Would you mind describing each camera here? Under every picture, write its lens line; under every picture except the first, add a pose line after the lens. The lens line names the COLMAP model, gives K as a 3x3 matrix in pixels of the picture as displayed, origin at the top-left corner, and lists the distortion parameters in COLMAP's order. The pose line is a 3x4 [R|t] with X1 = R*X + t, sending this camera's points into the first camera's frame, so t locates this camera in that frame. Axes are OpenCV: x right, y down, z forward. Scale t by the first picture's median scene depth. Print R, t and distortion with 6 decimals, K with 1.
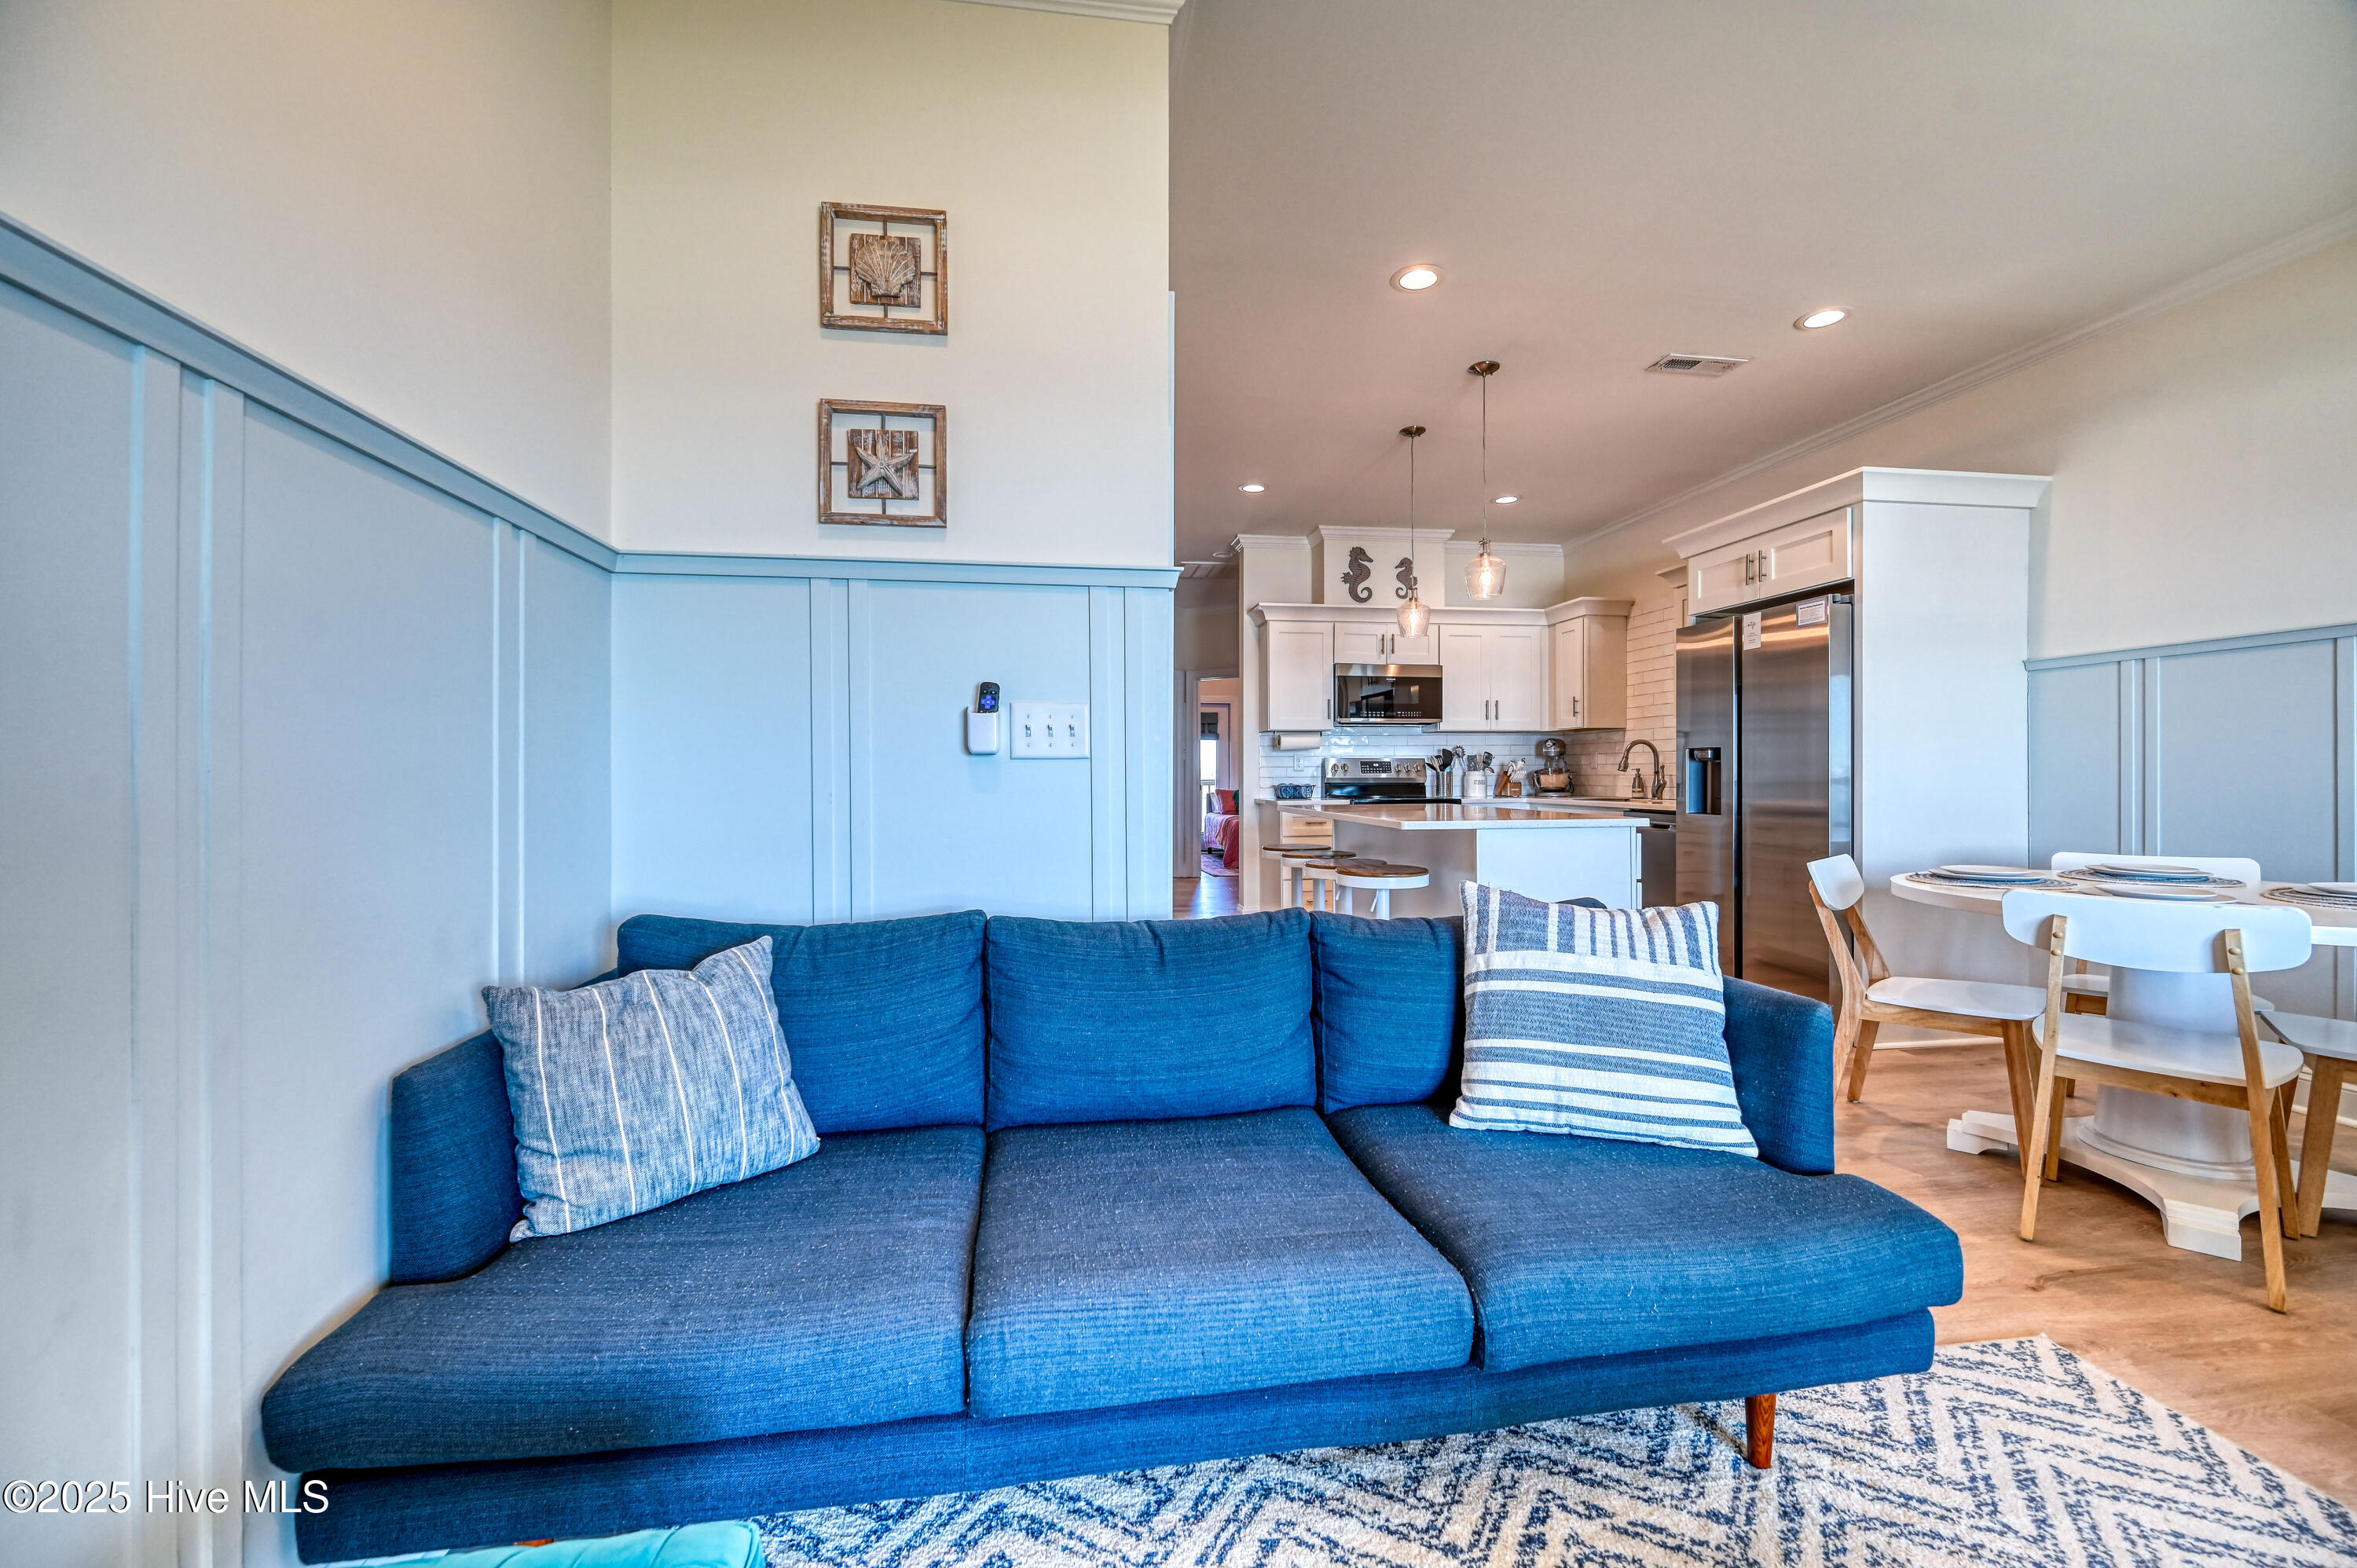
lens RADIAL K [[936.6, 0, 1176.2], [0, 936.6, 777.6], [0, 0, 1]] dist [-0.000248, 0.000638]
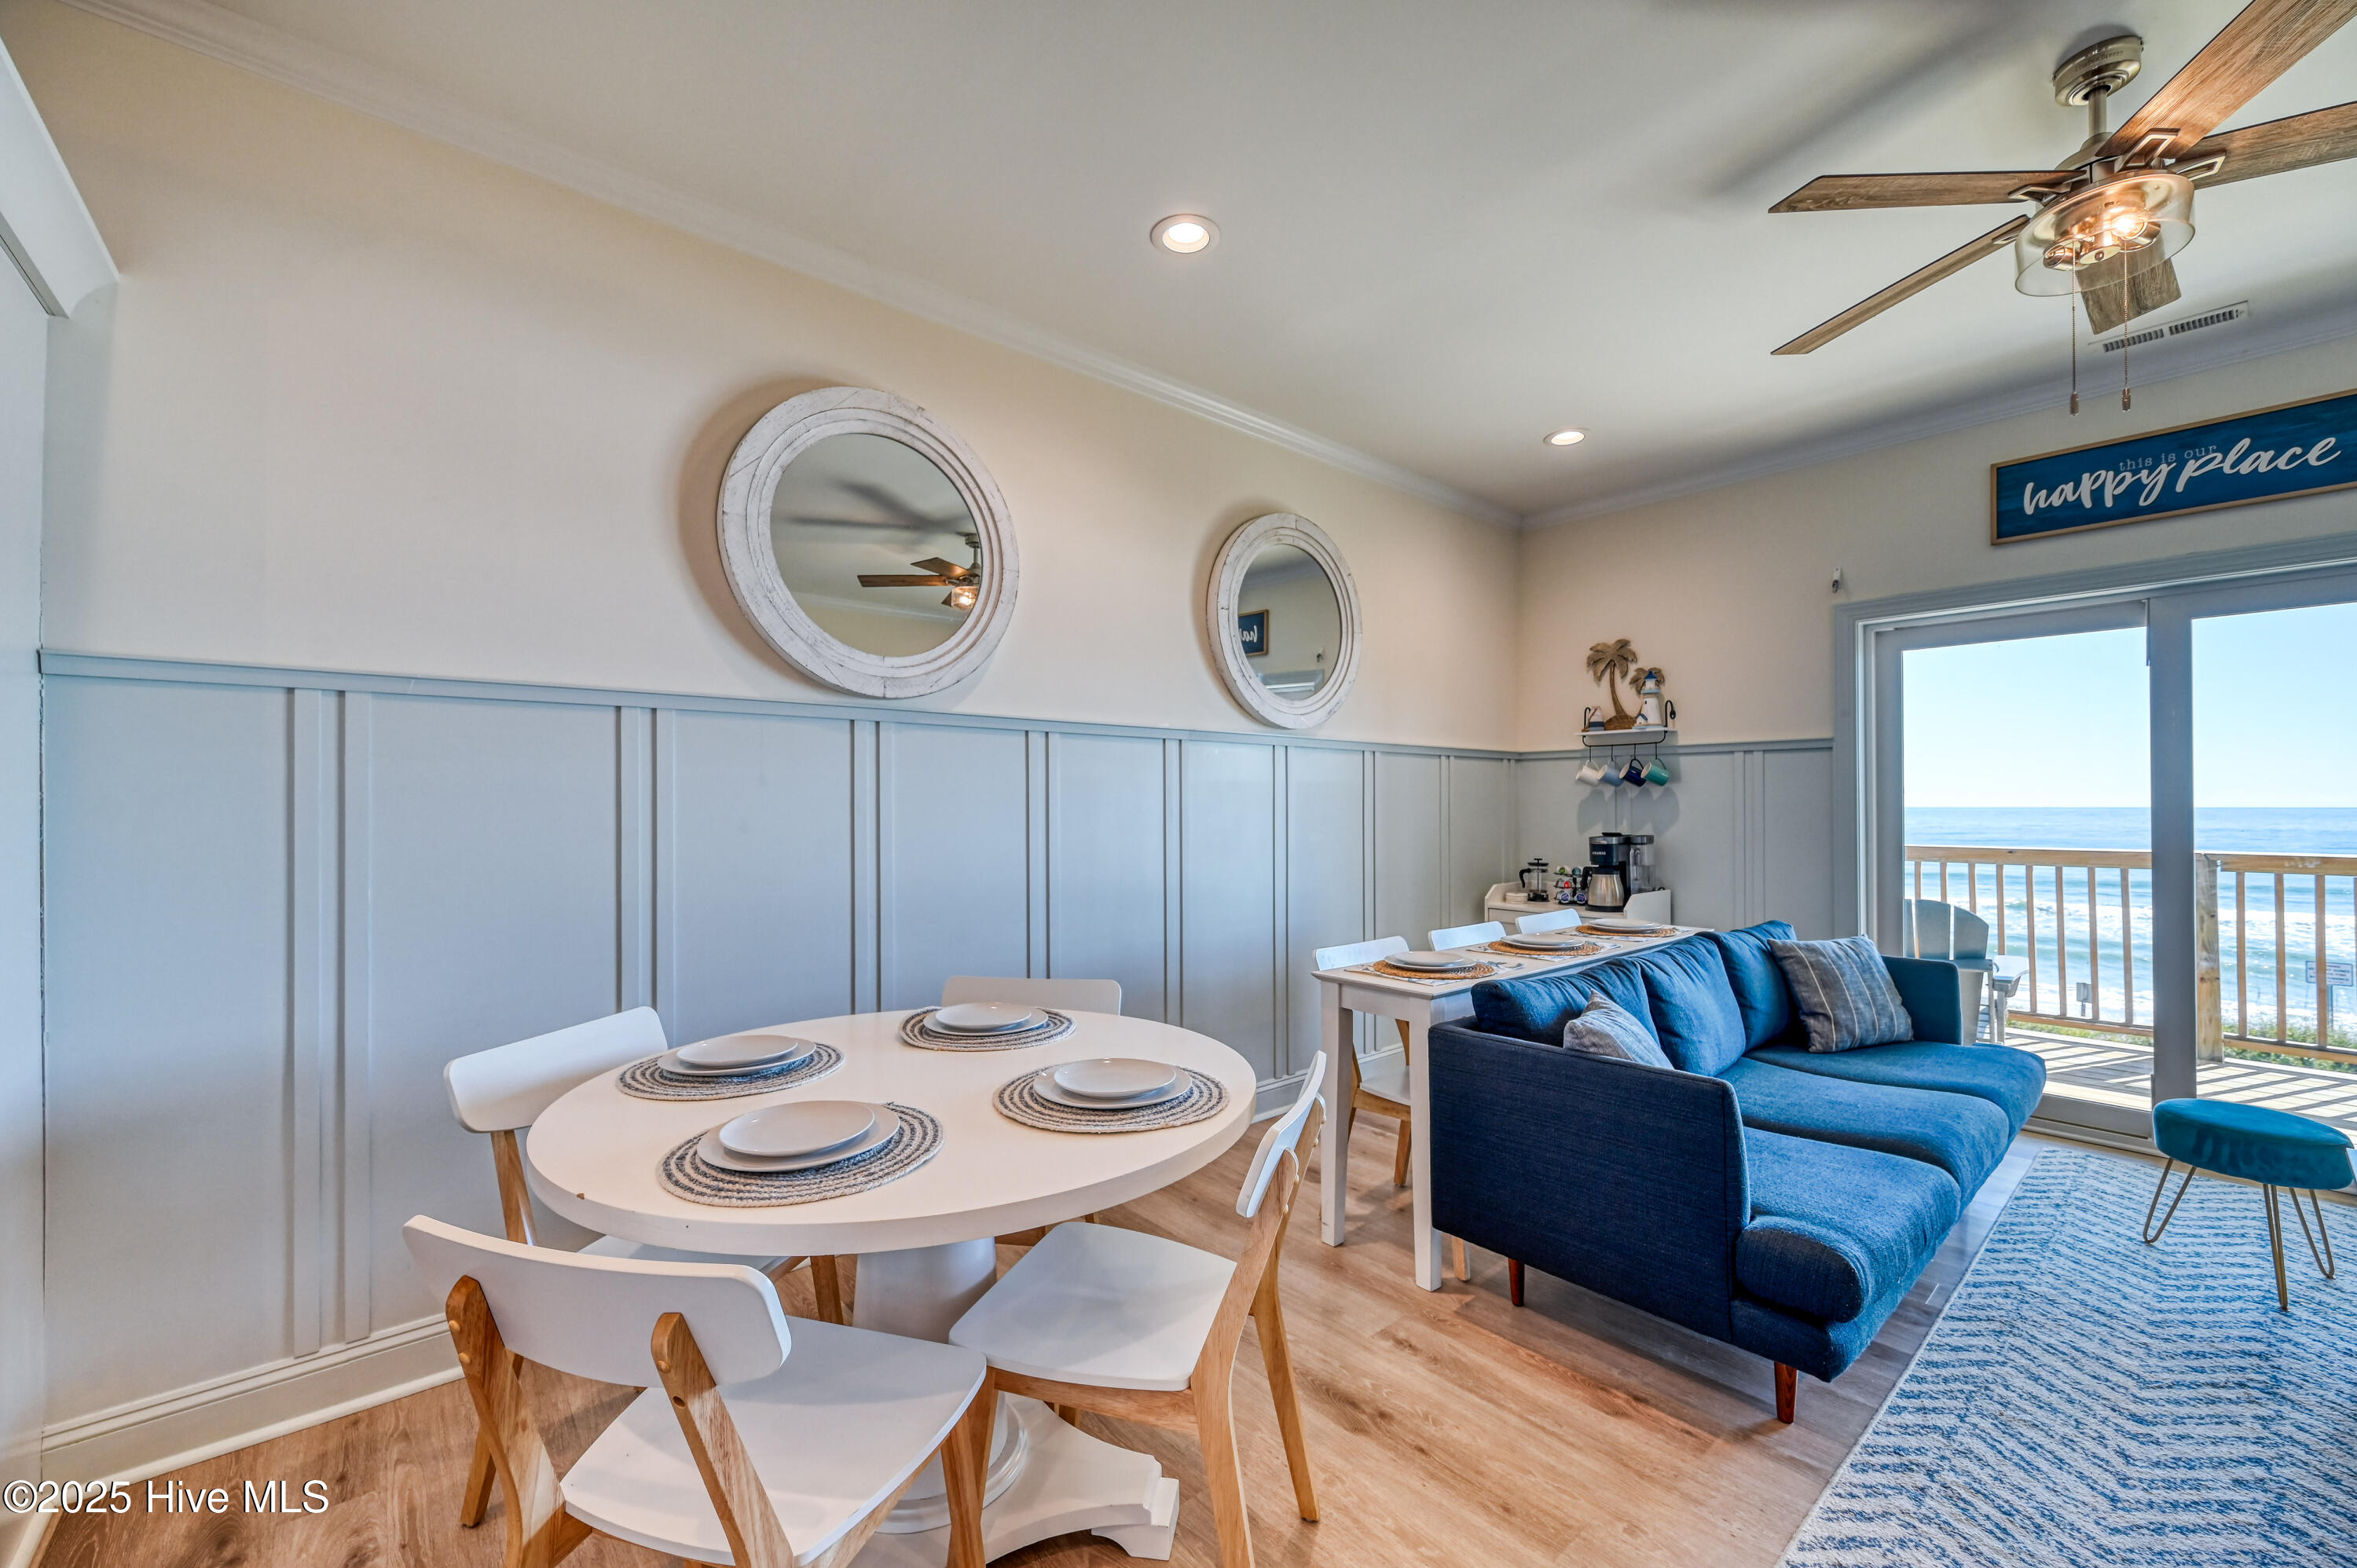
lens RADIAL K [[936.6, 0, 1182.6], [0, 936.6, 795.7], [0, 0, 1]] dist [-0.000248, 0.000638]
pose [[-0.533574, 0.013337, 0.845648, 0.251110], [0.006806, 0.999911, -0.011476, -0.048518], [-0.845726, -0.000368, -0.533617, 0.796326]]
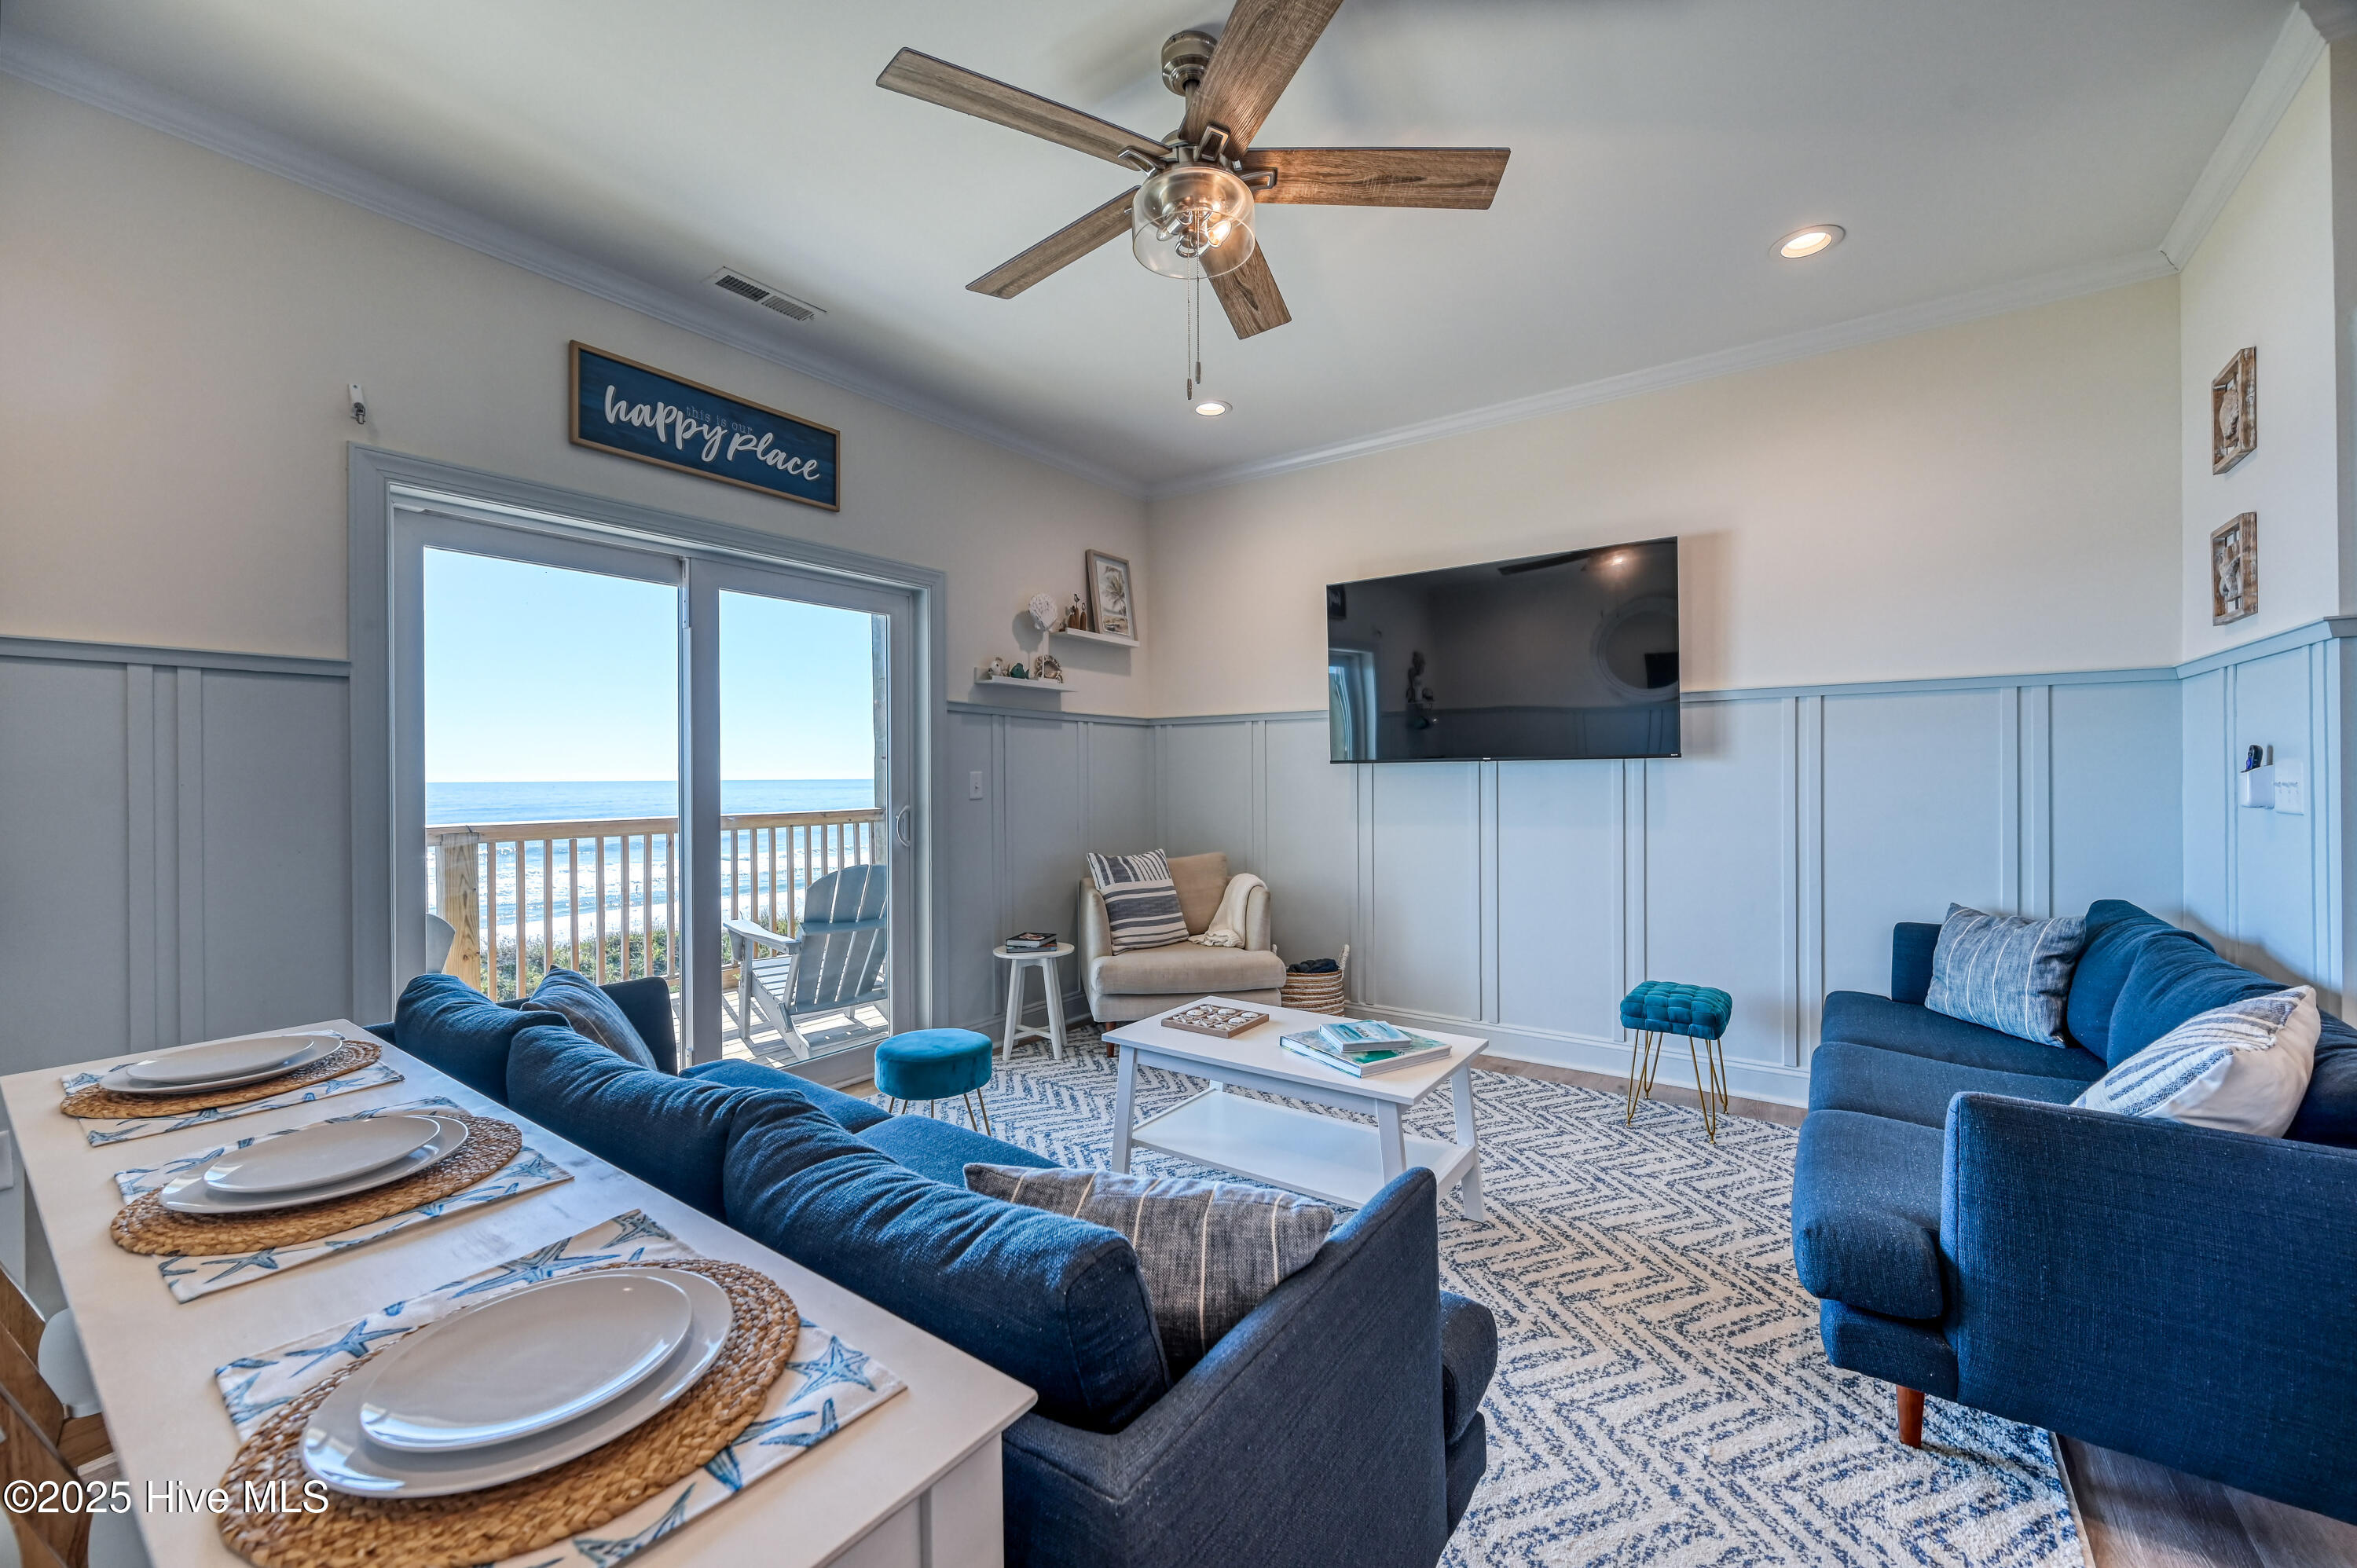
lens RADIAL K [[936.6, 0, 1174.4], [0, 936.6, 779.6], [0, 0, 1]] dist [-0.000248, 0.000638]
pose [[-0.705883, 0.013138, -0.708206, 0.816073], [0.006737, 0.999907, 0.011835, -0.044235], [0.708296, 0.003583, -0.705906, 0.461787]]
